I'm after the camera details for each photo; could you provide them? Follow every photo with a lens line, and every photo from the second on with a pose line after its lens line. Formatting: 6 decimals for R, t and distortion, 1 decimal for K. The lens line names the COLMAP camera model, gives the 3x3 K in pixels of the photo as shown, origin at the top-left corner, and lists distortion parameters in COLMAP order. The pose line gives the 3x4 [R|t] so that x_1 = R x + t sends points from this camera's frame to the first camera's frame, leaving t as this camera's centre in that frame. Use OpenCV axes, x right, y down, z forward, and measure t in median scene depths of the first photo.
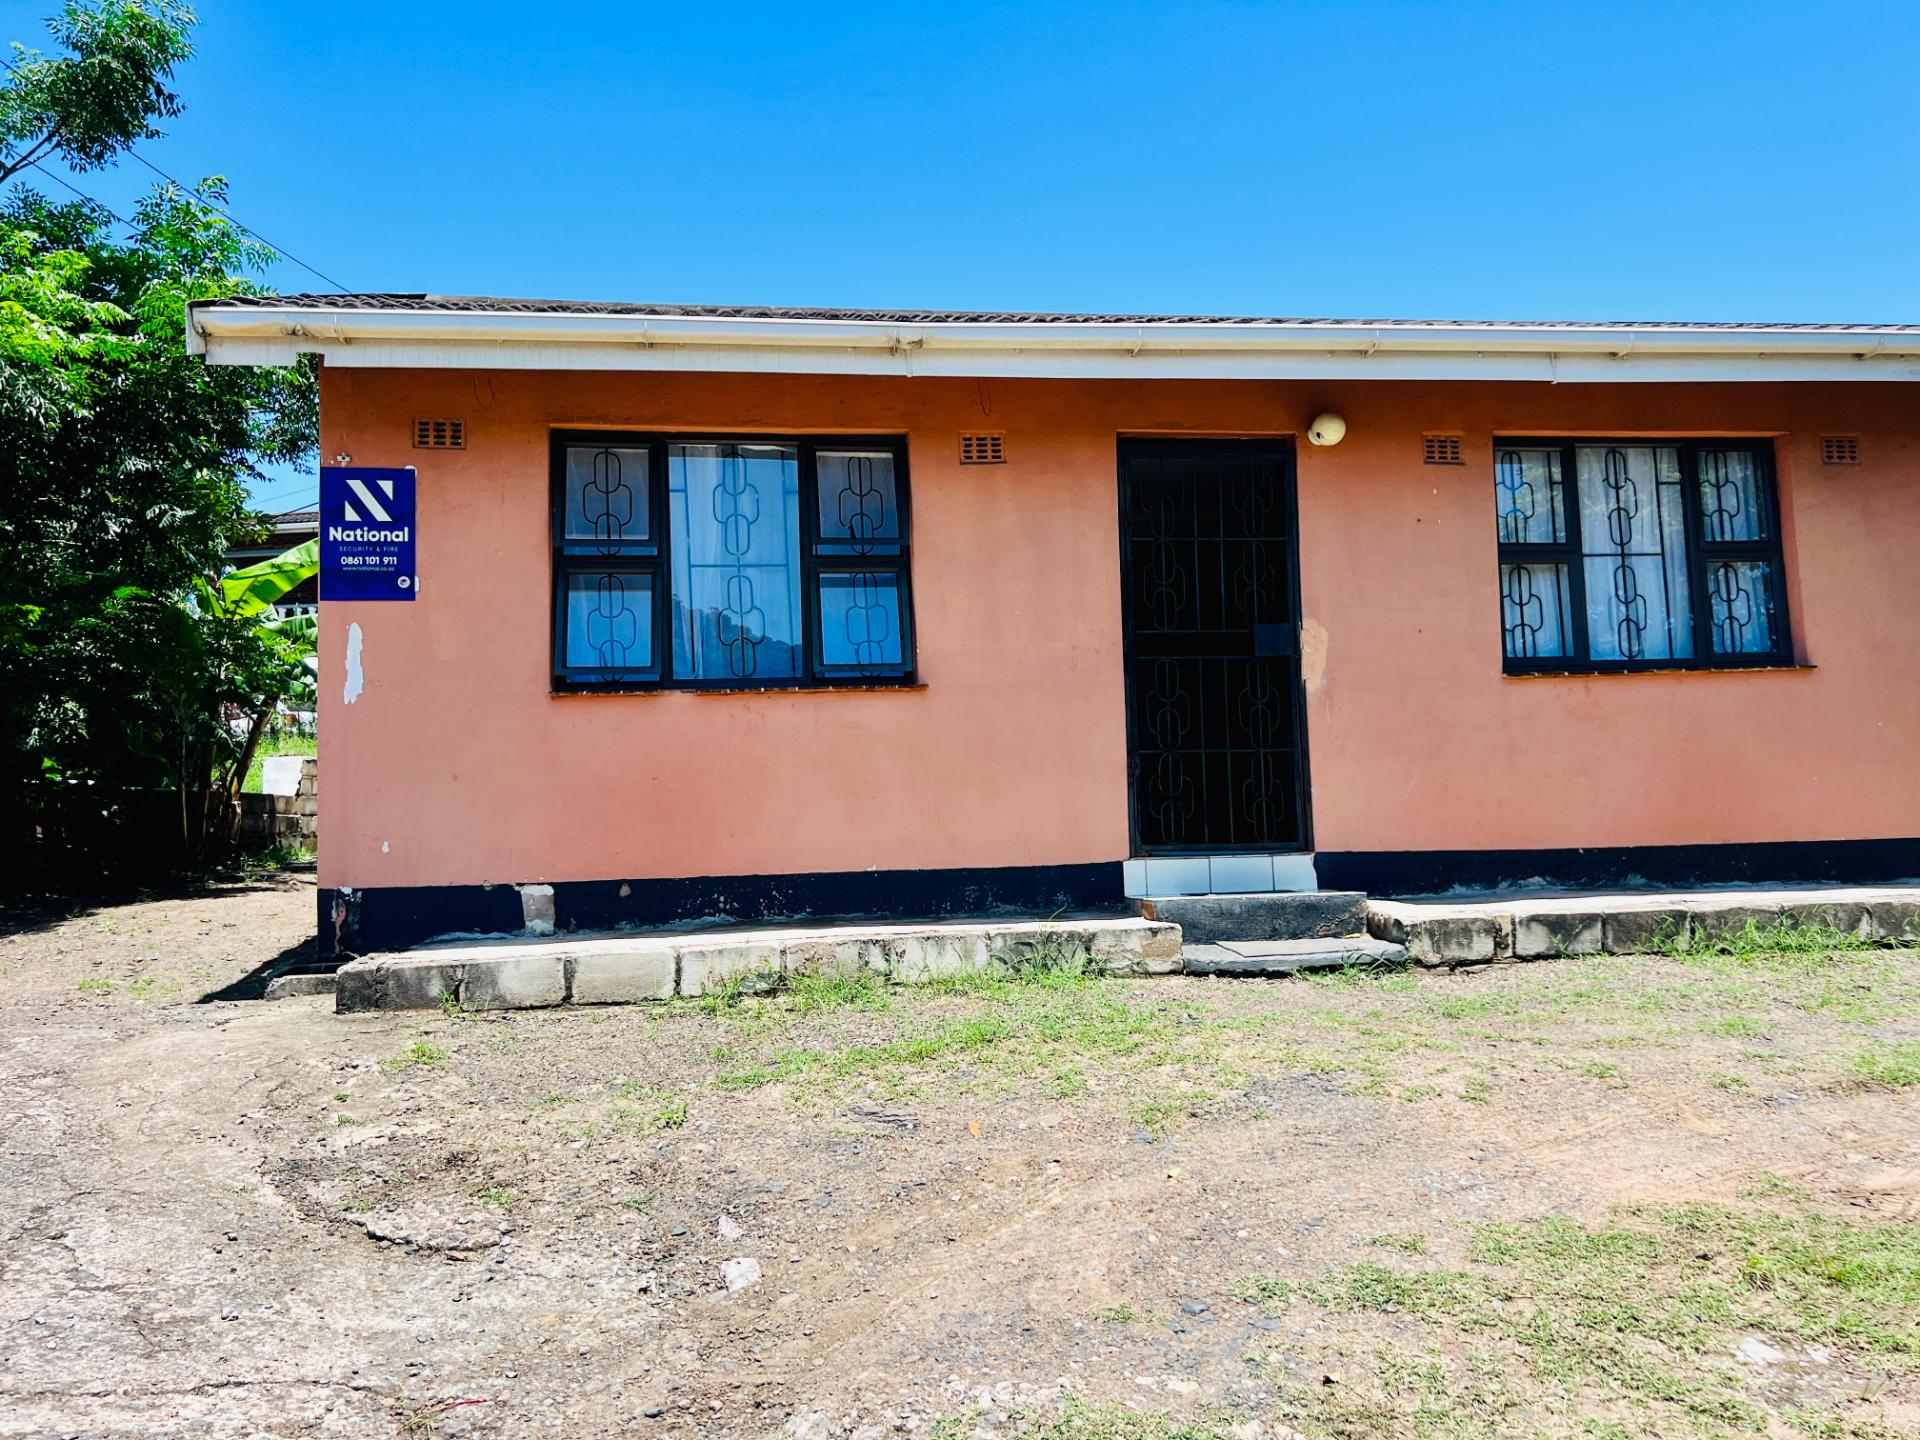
lens RADIAL K [[1441.6, 0, 957.9], [0, 1441.6, 699.2], [0, 0, 1]] dist [0.045299, -0.045723]
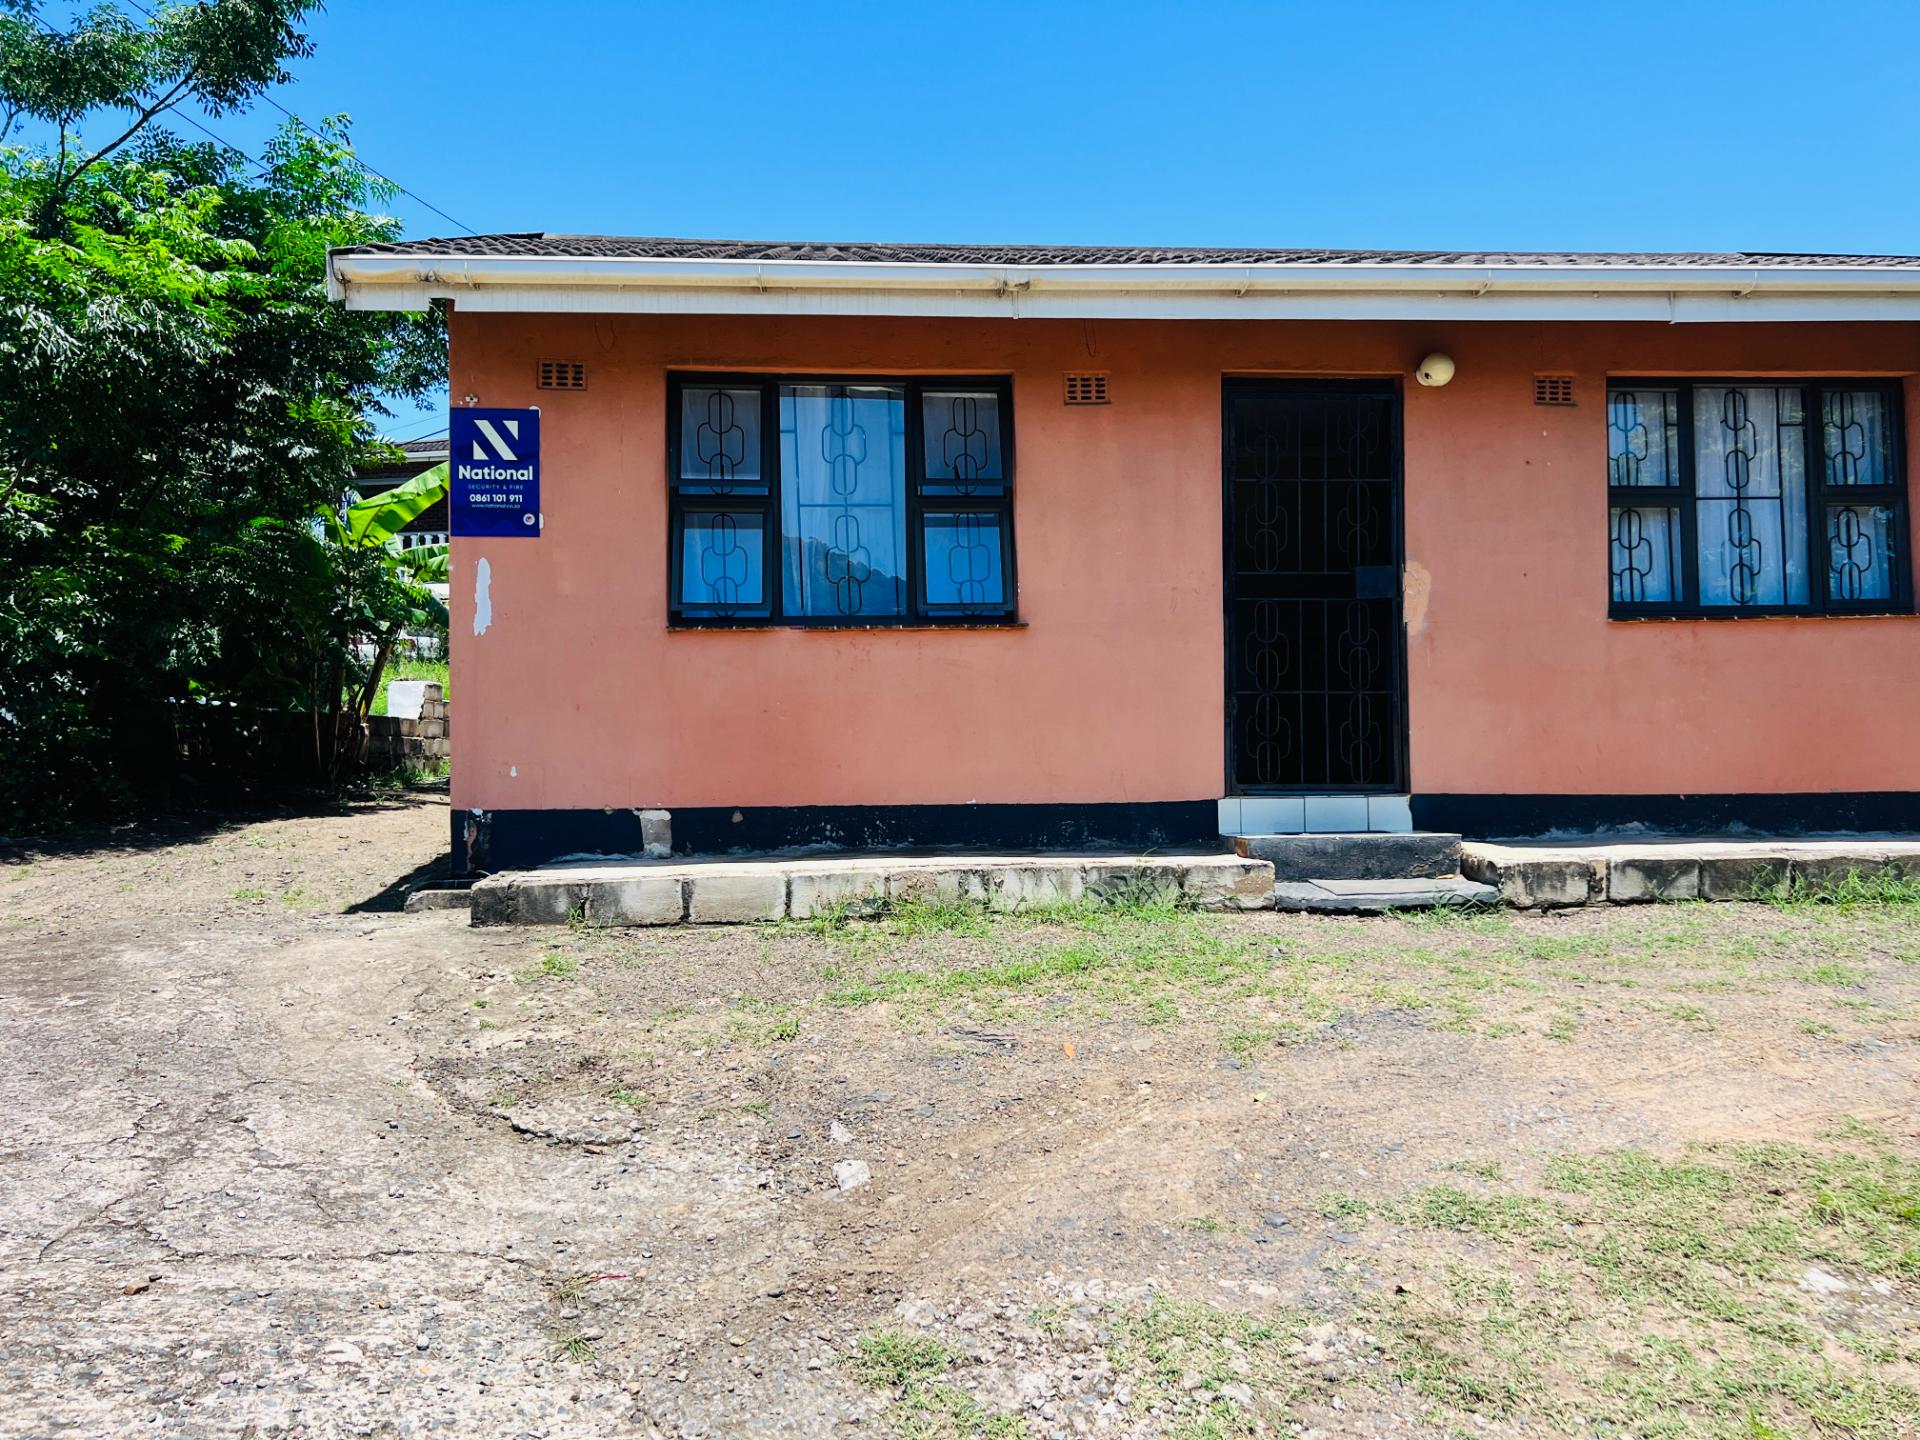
lens RADIAL K [[1438.5, 0, 965.8], [0, 1438.5, 705.9], [0, 0, 1]] dist [0.061180, -0.067951]
pose [[0.998014, 0.015555, -0.061034, -0.002447], [-0.012358, 0.998549, 0.052410, -0.005013], [0.061760, -0.051552, 0.996759, -0.026185]]
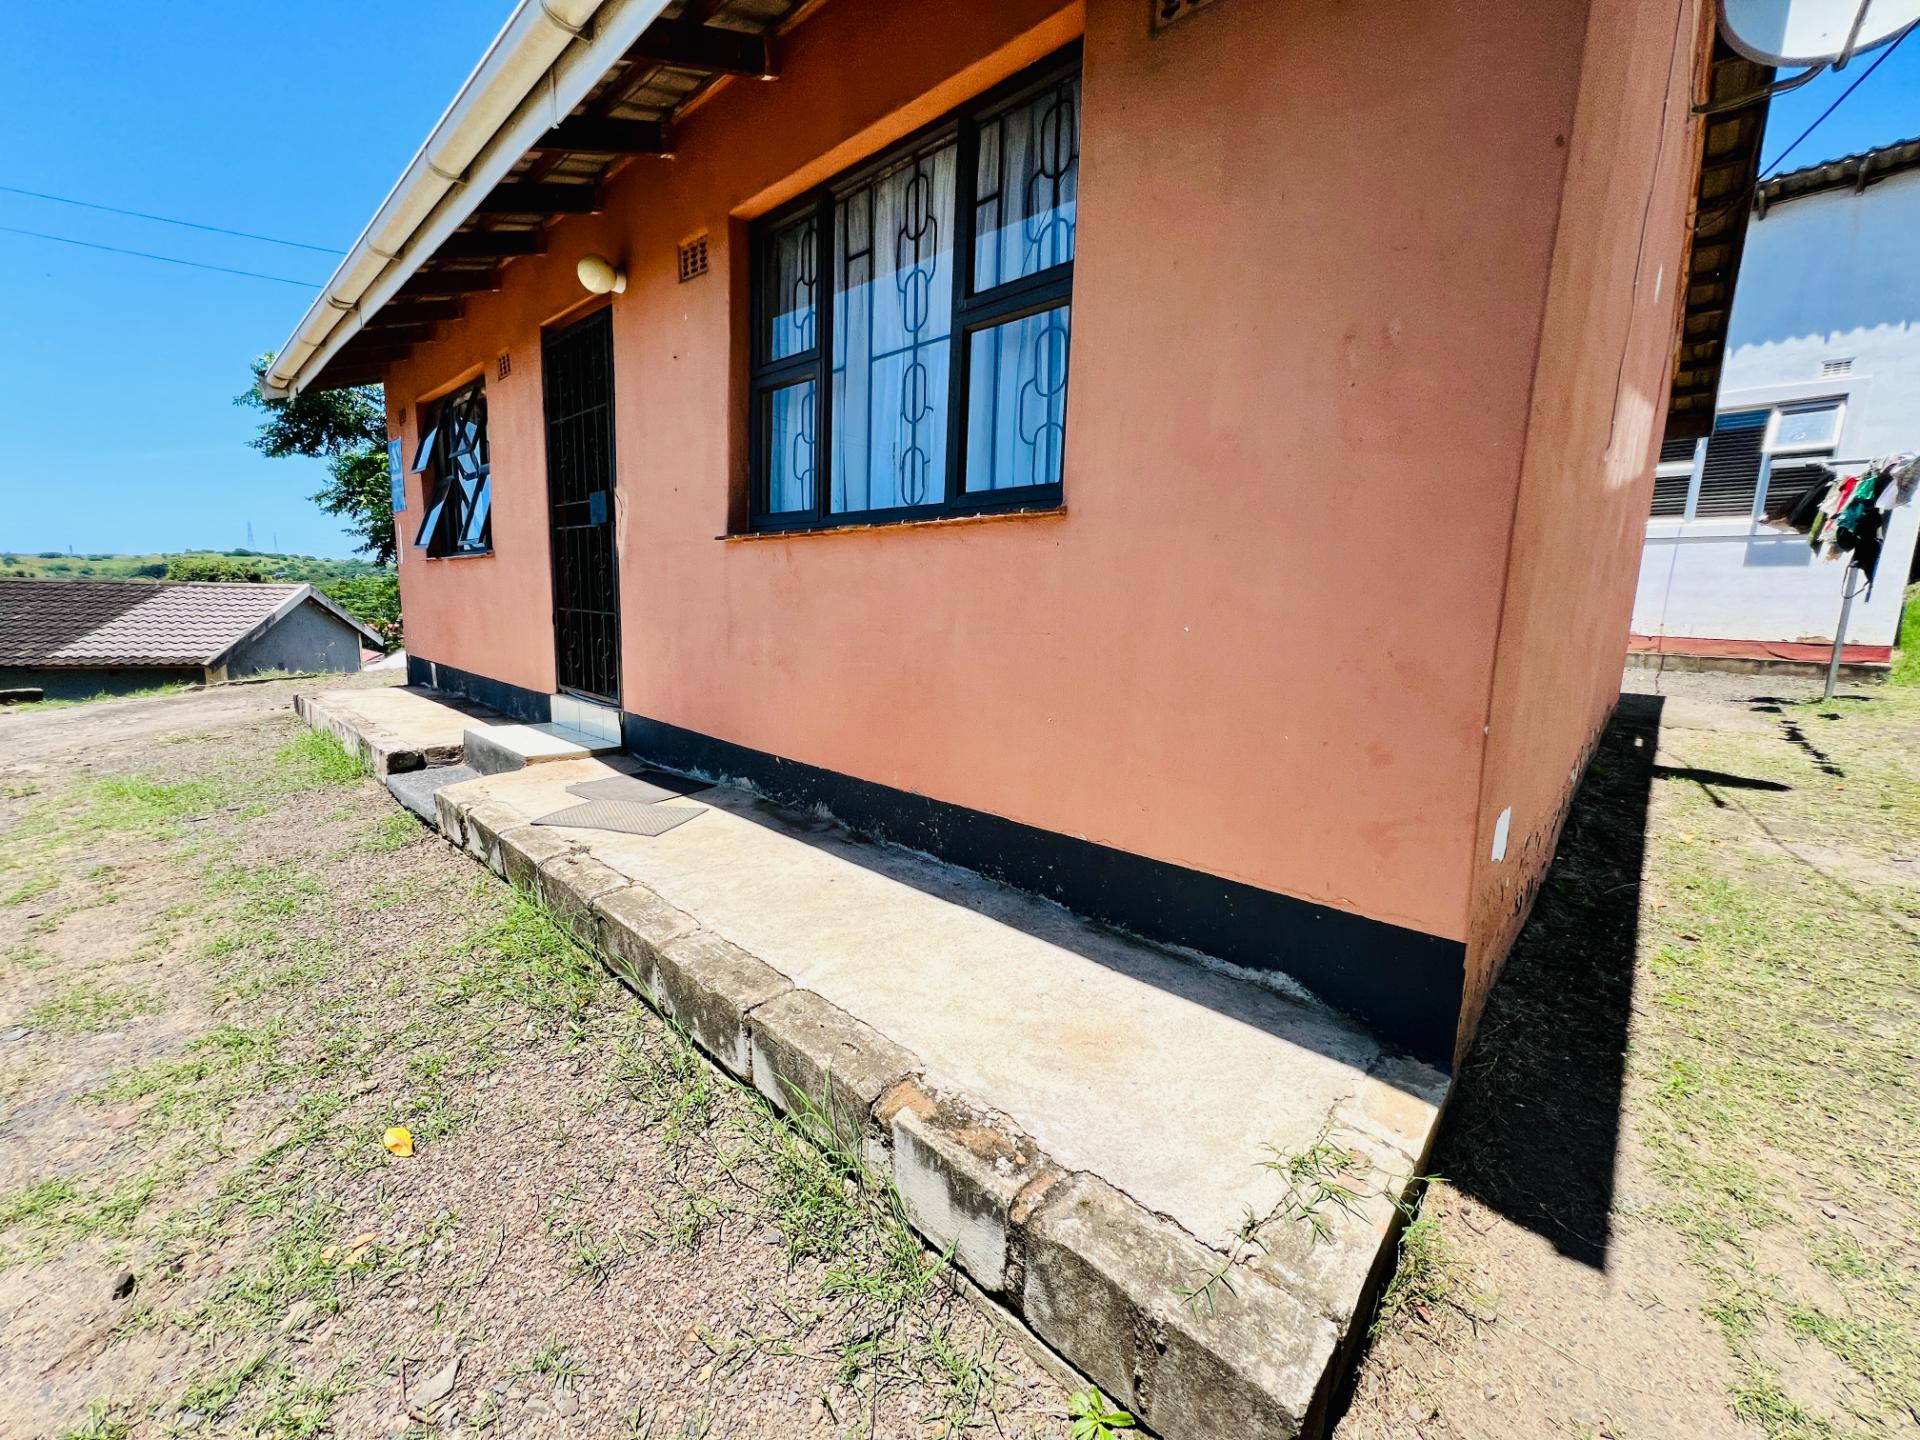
lens RADIAL K [[769.7, 0, 956.6], [0, 769.7, 717.3], [0, 0, 1]] dist [-0.001434, 0.001170]
pose [[0.611881, 0.164802, -0.773590, 0.921719], [0.016092, 0.975256, 0.220492, -0.013085], [0.790786, -0.147363, 0.594089, 0.932625]]
